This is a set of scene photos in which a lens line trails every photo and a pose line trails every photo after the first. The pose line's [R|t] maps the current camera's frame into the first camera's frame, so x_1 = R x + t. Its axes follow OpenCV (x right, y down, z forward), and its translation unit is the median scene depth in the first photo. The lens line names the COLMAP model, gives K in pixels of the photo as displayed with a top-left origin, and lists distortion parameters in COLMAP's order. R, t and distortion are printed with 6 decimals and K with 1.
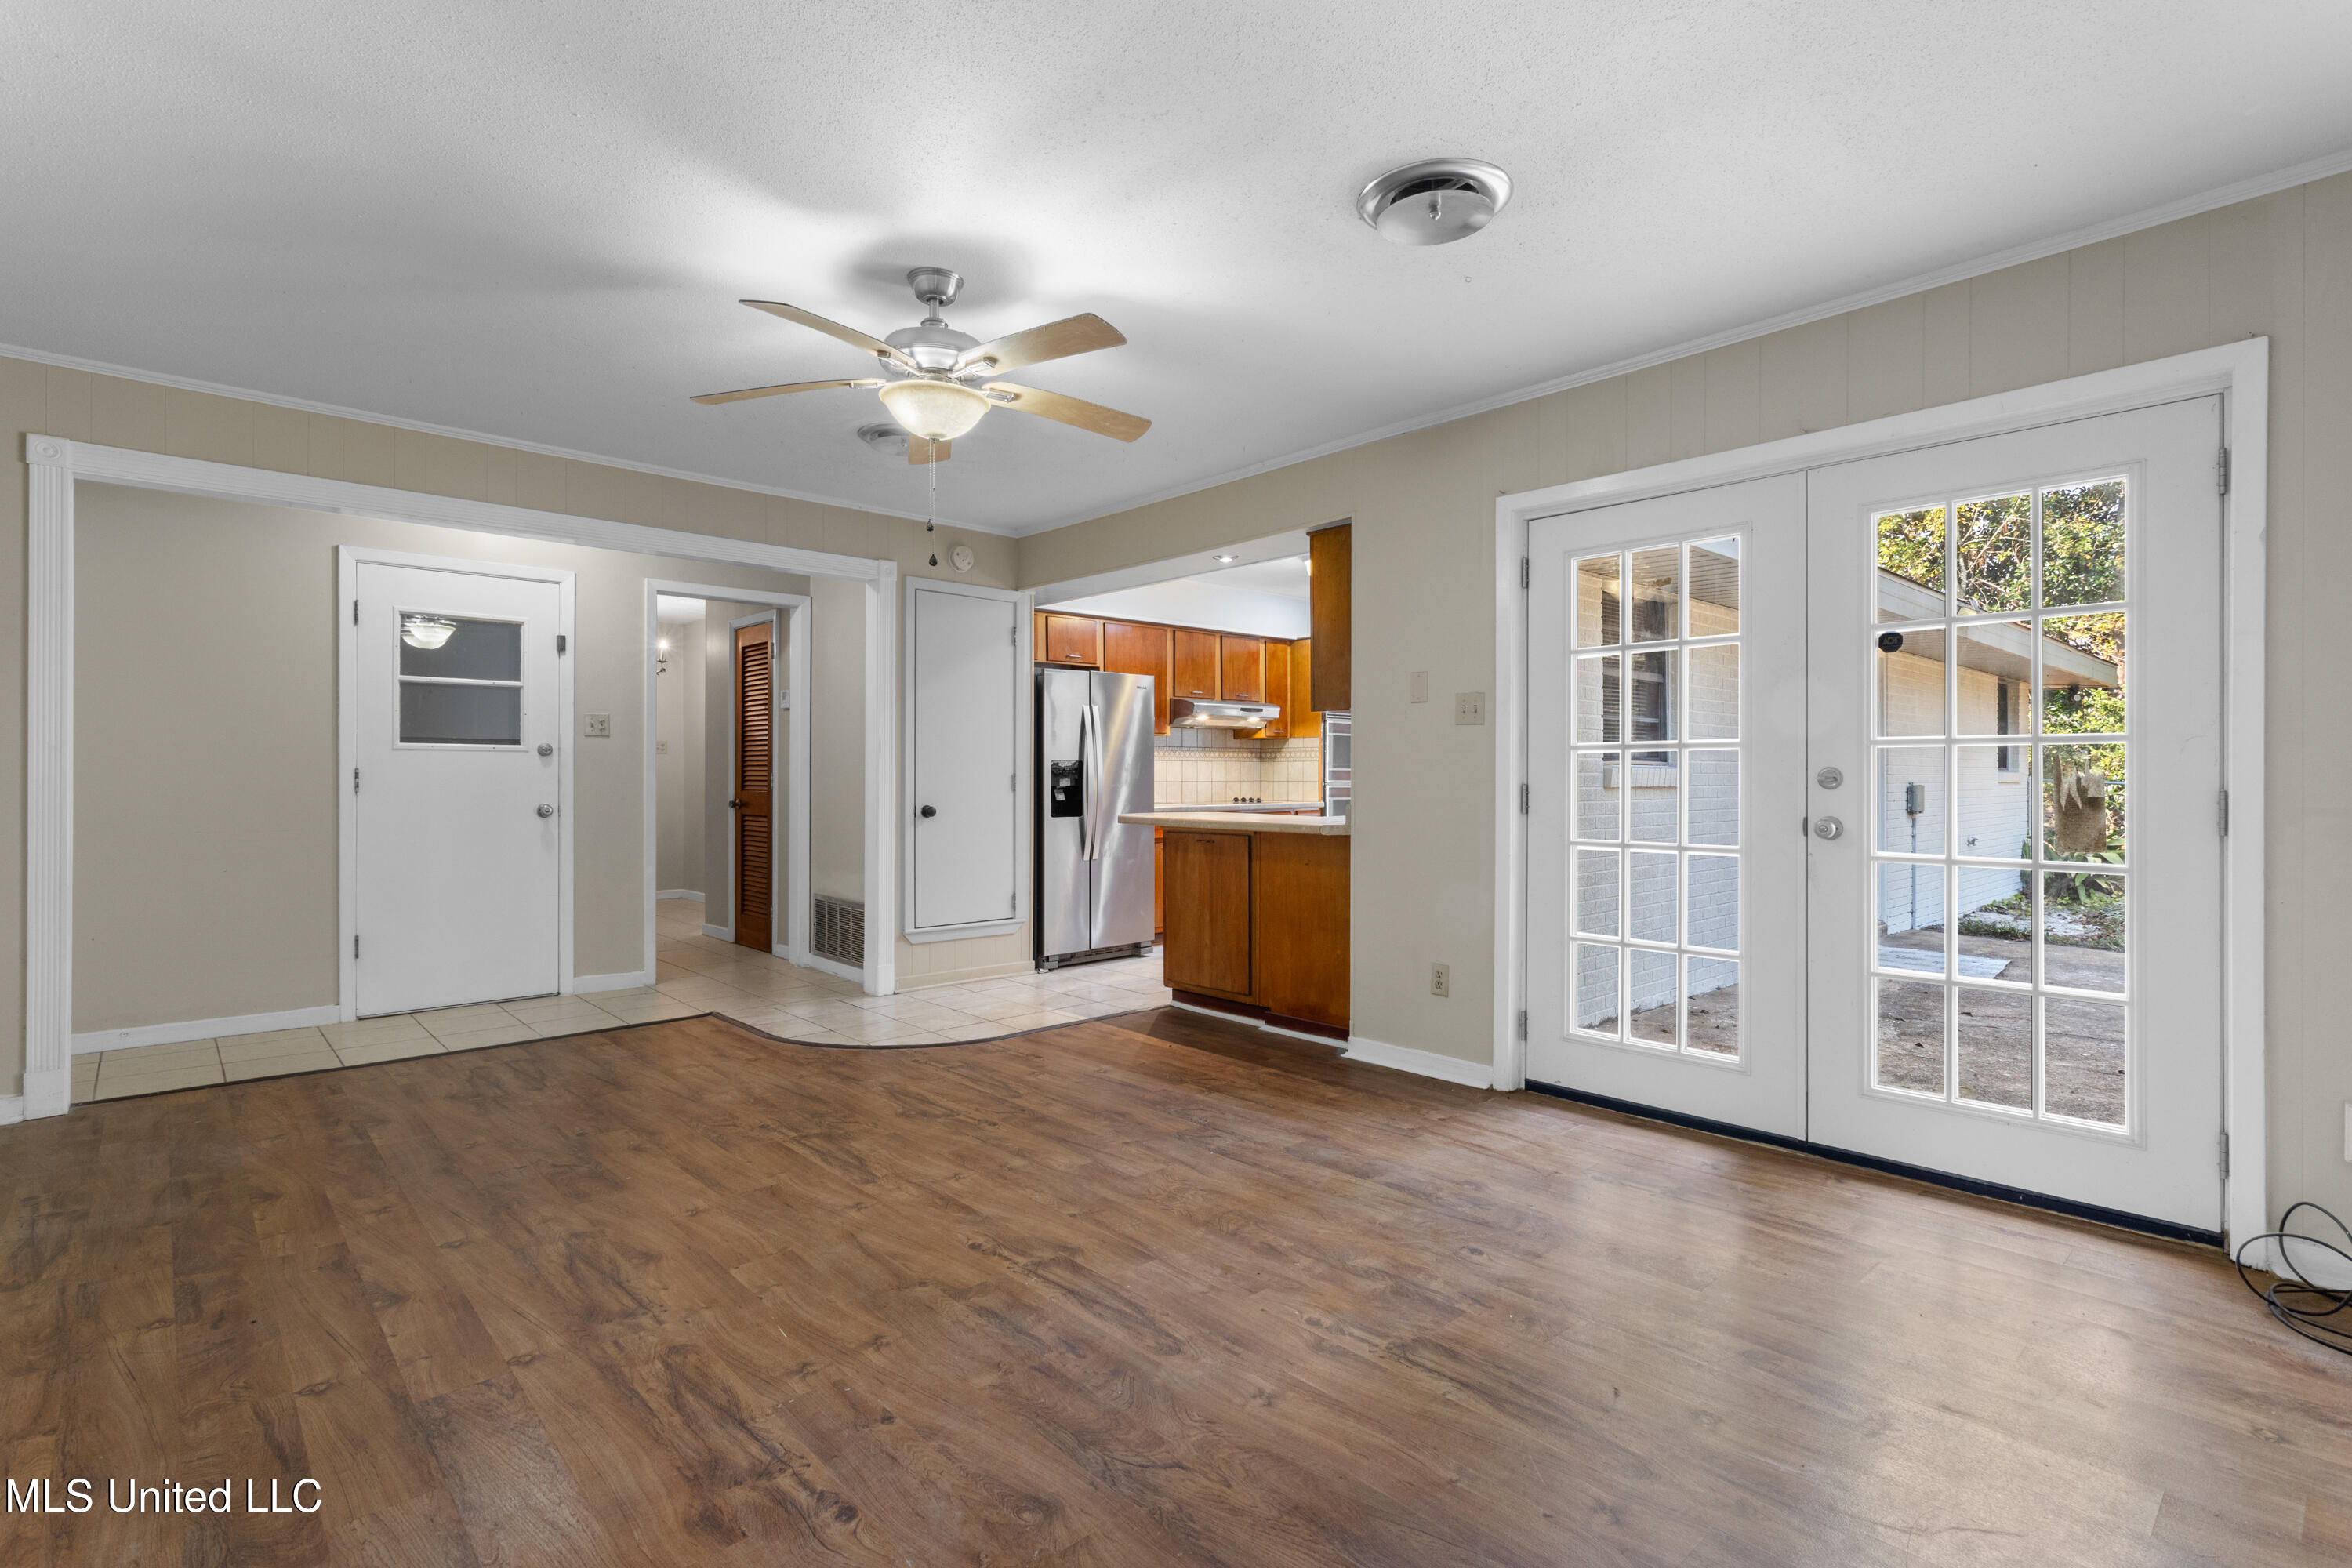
lens RADIAL K [[1117.0, 0, 1165.1], [0, 1117.0, 780.5], [0, 0, 1]] dist [-0.000874, 0.003270]
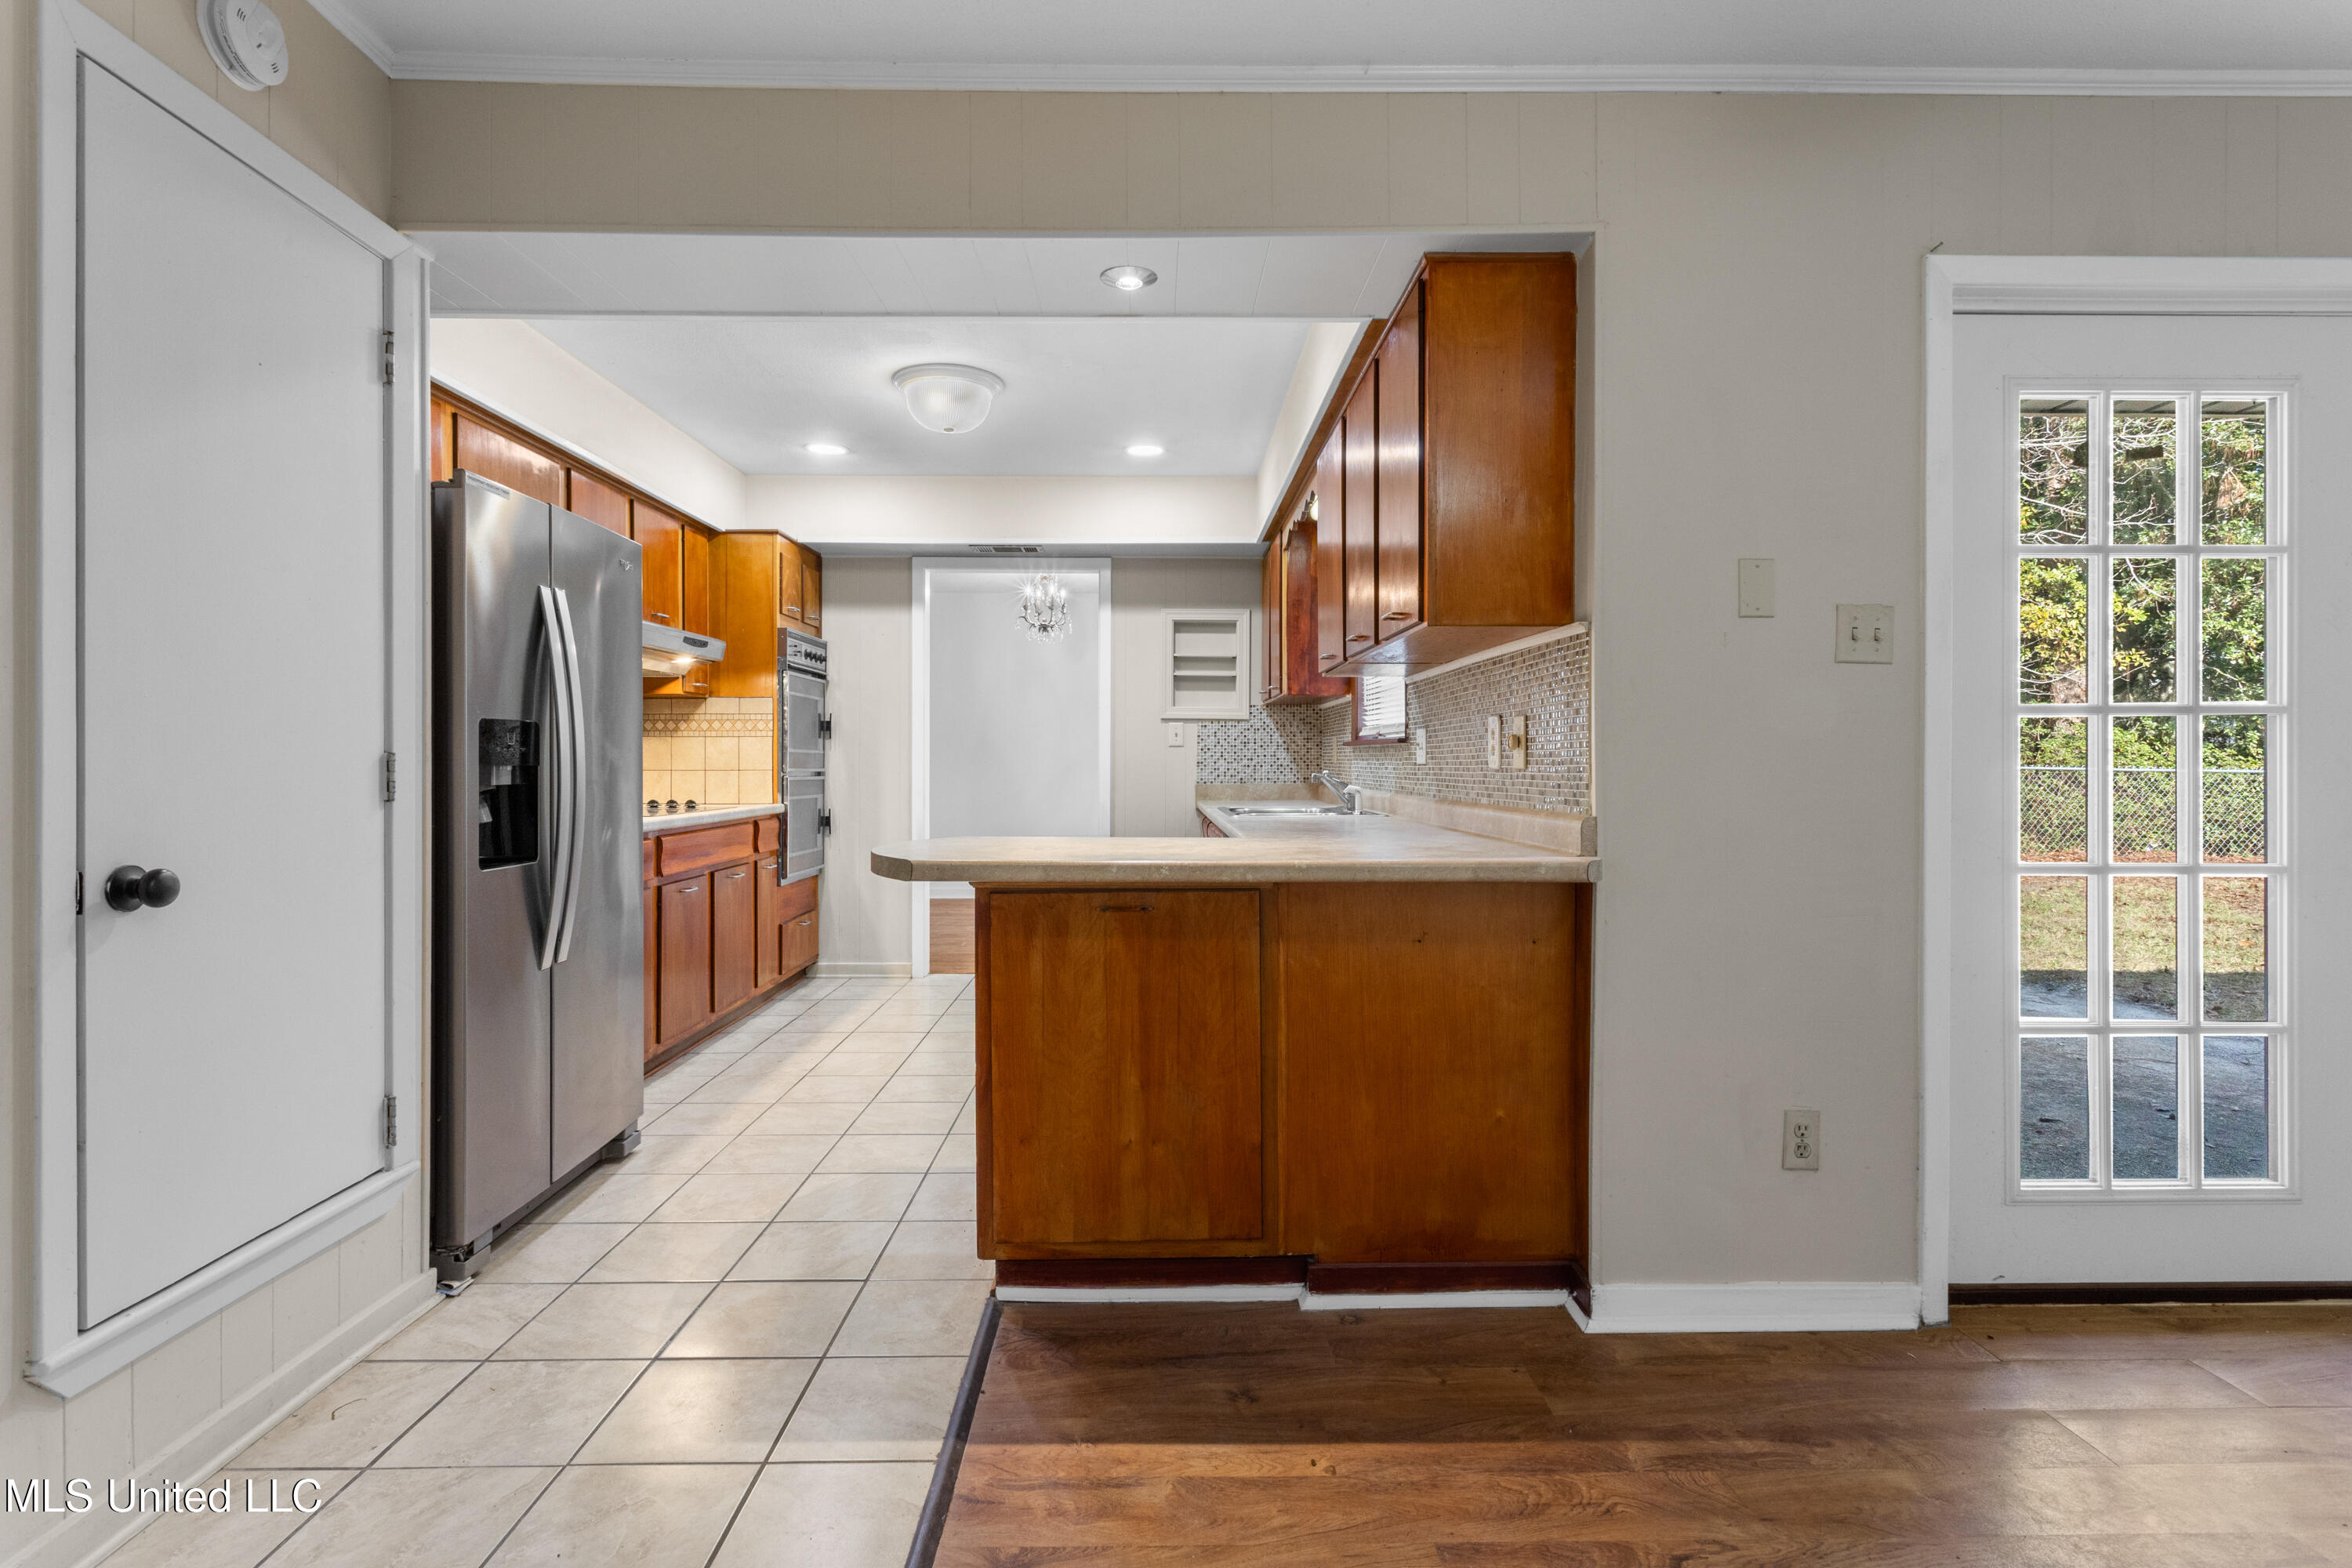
lens RADIAL K [[1117.0, 0, 1168.8], [0, 1117.0, 769.0], [0, 0, 1]] dist [-0.000874, 0.003270]
pose [[0.659011, -0.004318, 0.752121, -0.435786], [0.004437, 0.999988, 0.001853, -0.000914], [-0.752121, 0.002116, 0.659022, 1.086871]]
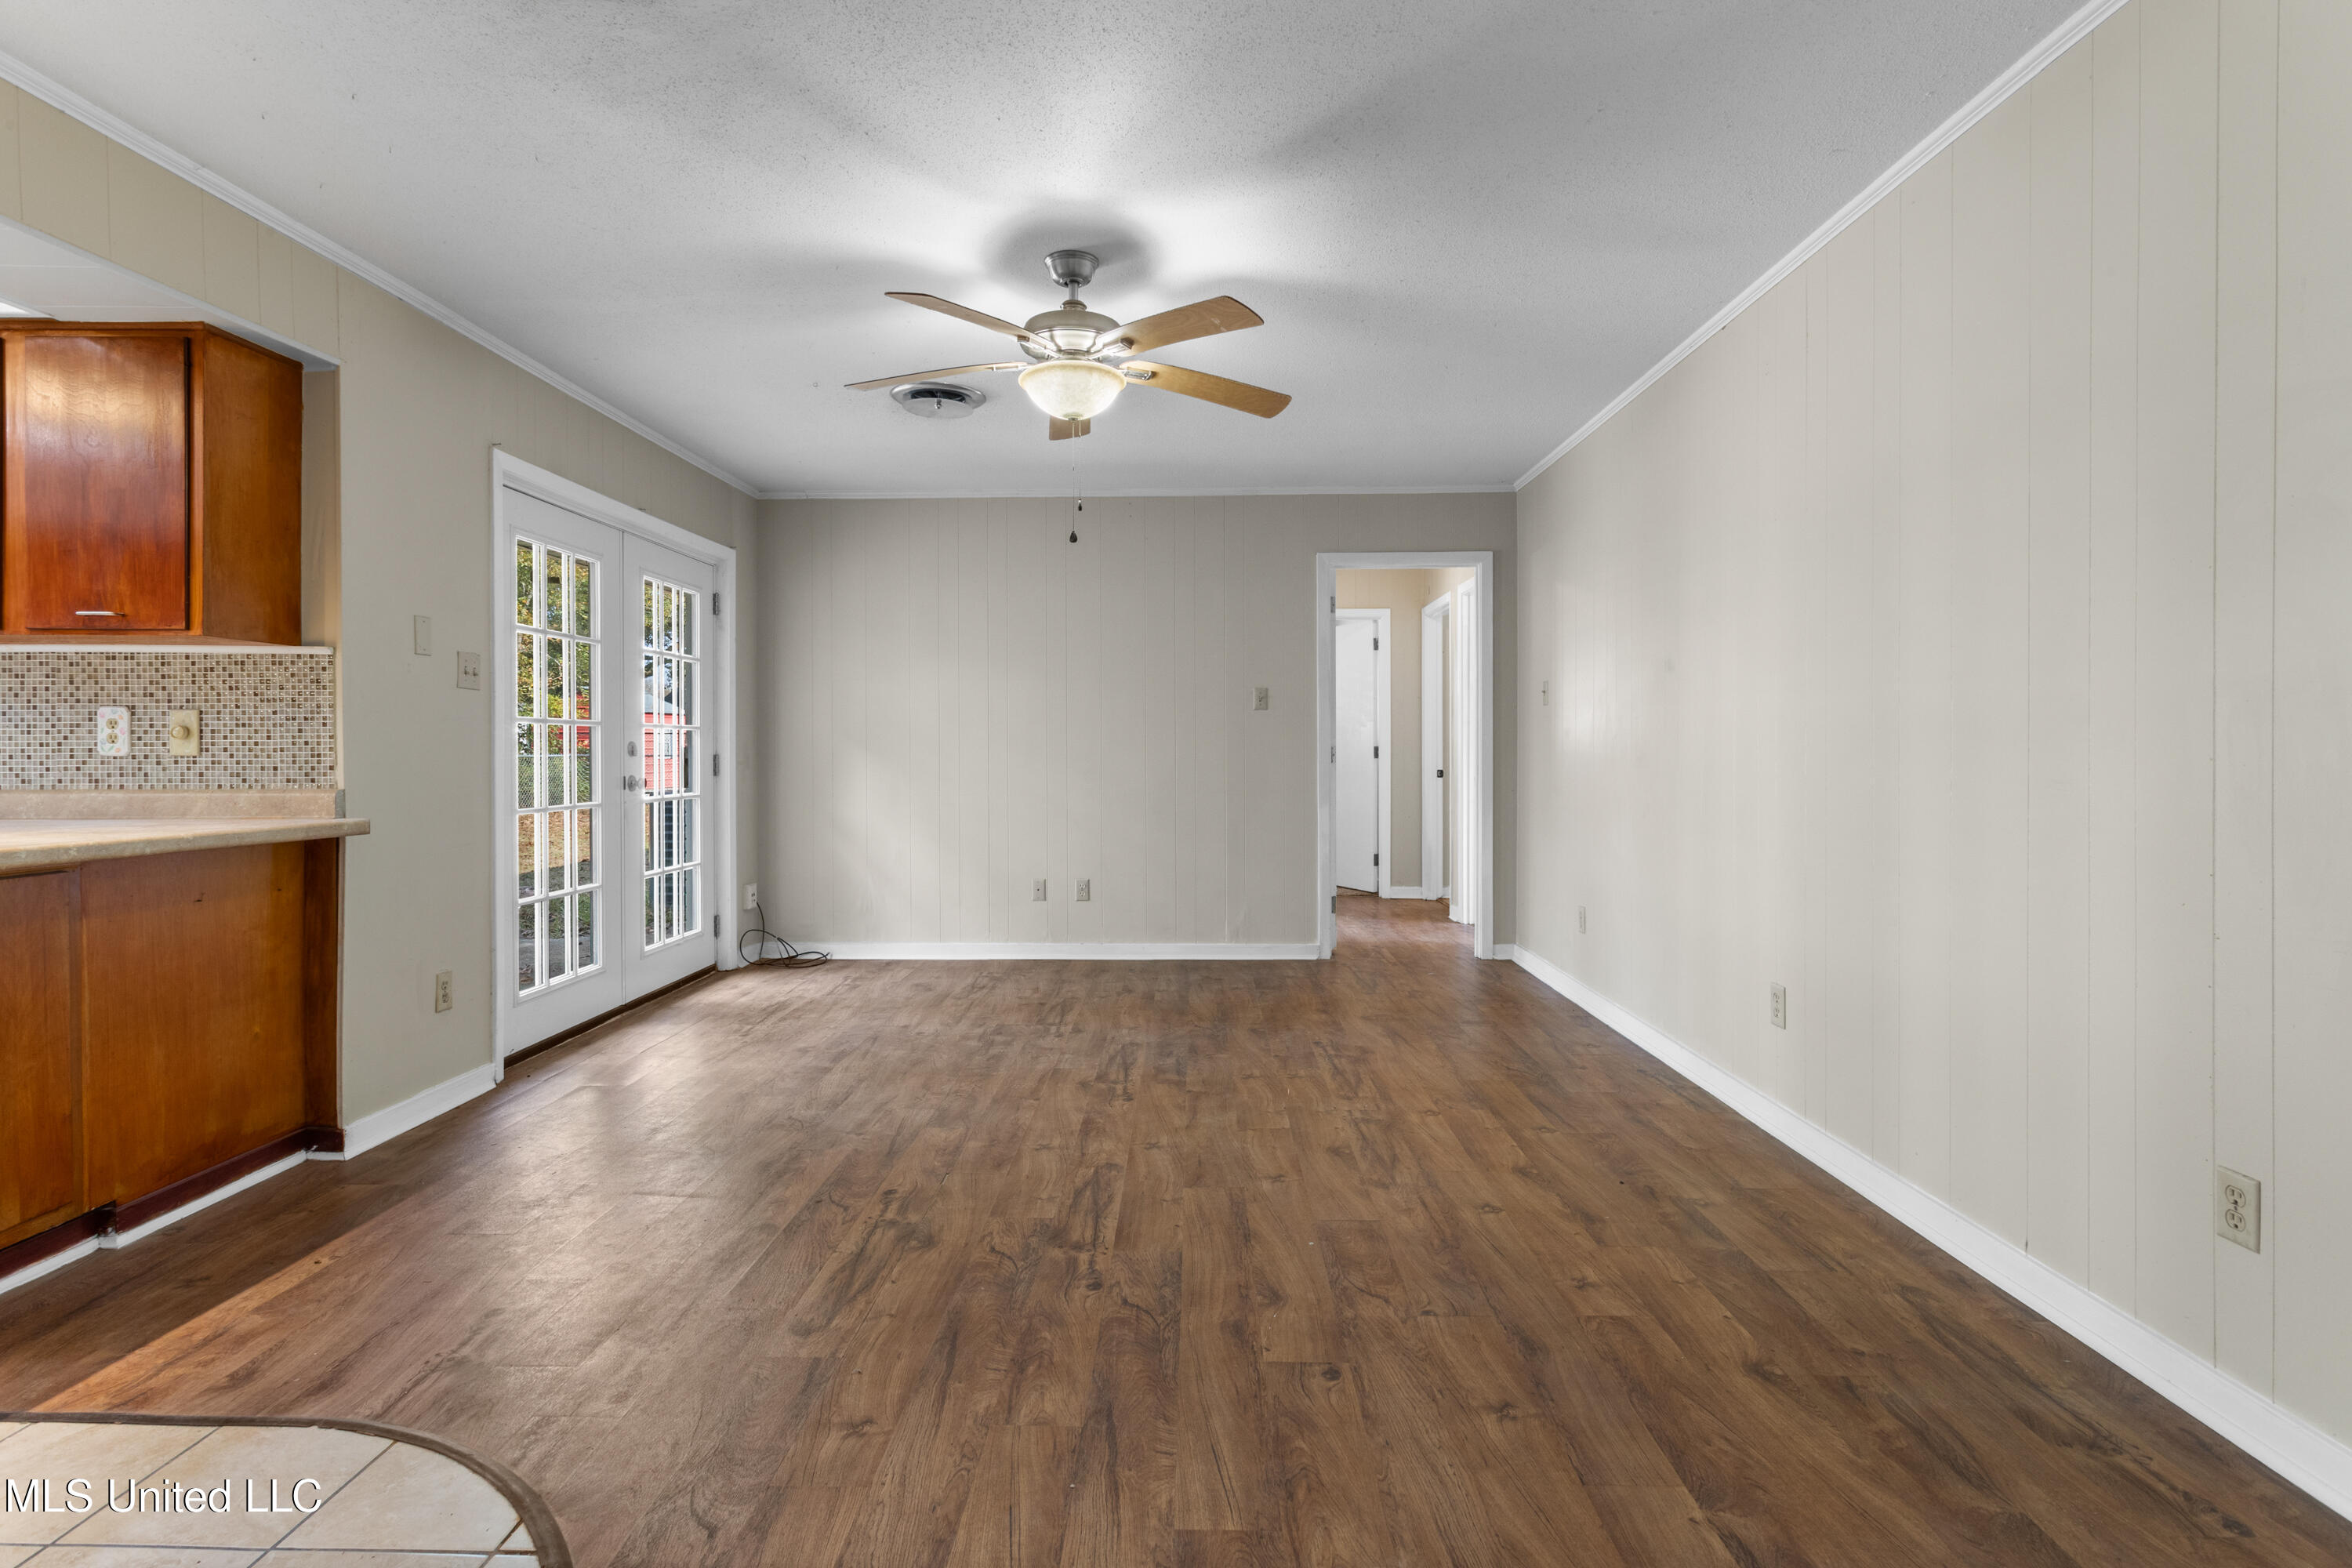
lens RADIAL K [[1117.0, 0, 1152.3], [0, 1117.0, 766.4], [0, 0, 1]] dist [-0.000874, 0.003270]
pose [[-0.714156, -0.010932, 0.699901, -0.881526], [0.002926, 0.999823, 0.018602, -0.003901], [-0.699980, 0.015333, -0.713998, 1.517093]]
